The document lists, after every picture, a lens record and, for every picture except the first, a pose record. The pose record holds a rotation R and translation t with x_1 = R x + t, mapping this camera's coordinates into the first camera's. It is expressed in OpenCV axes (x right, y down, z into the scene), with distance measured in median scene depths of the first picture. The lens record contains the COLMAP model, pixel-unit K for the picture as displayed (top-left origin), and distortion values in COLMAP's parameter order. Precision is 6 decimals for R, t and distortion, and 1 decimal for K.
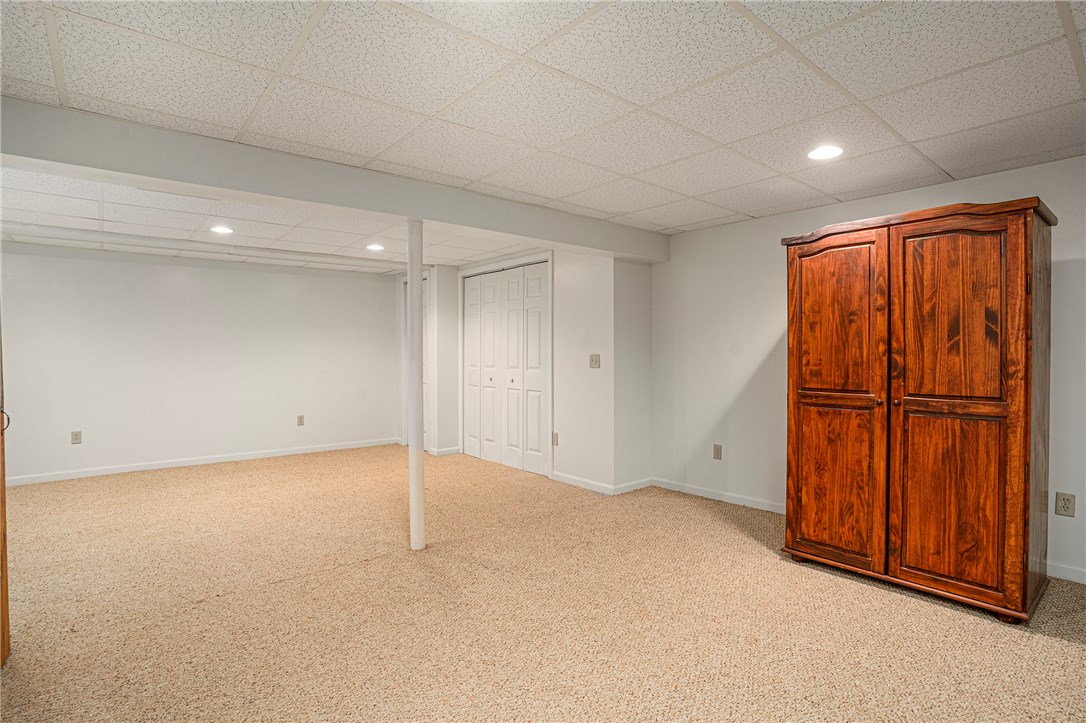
lens RADIAL K [[550.7, 0, 540.9], [0, 550.7, 350.8], [0, 0, 1]] dist [-0.078100, 0.034182]
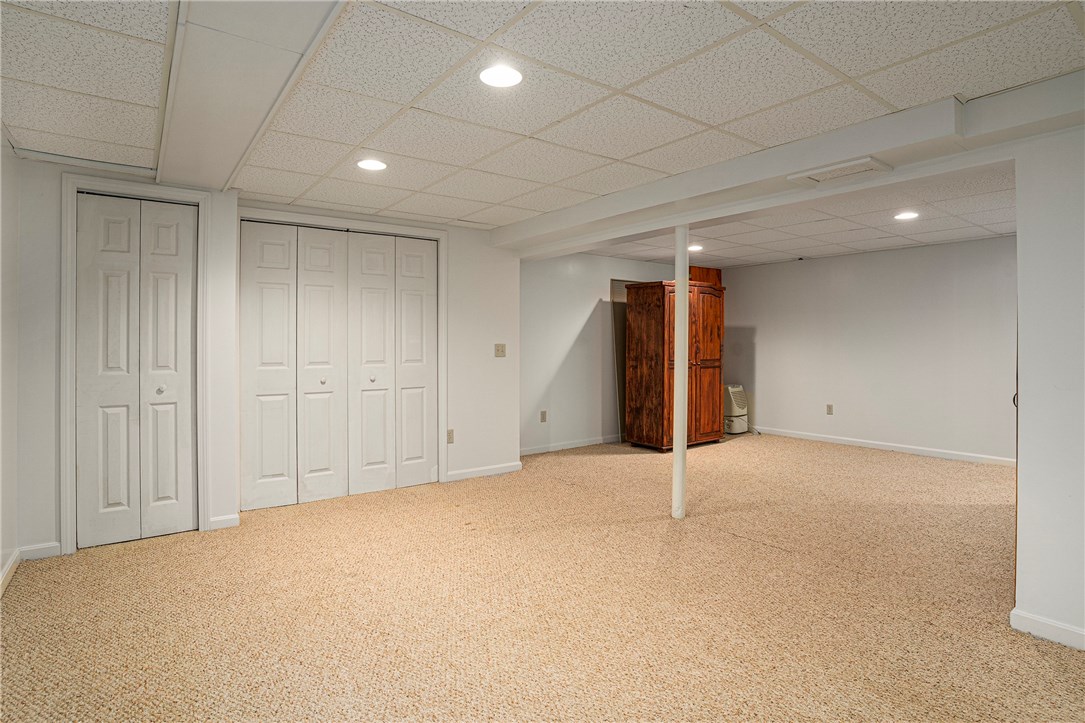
lens RADIAL K [[550.2, 0, 540.4], [0, 550.2, 350.8], [0, 0, 1]] dist [-0.078100, 0.034182]
pose [[0.059618, -0.010455, 0.998167, -1.706193], [0.002556, 0.999943, 0.010321, 0.014439], [-0.998218, 0.001936, 0.059641, 1.533186]]
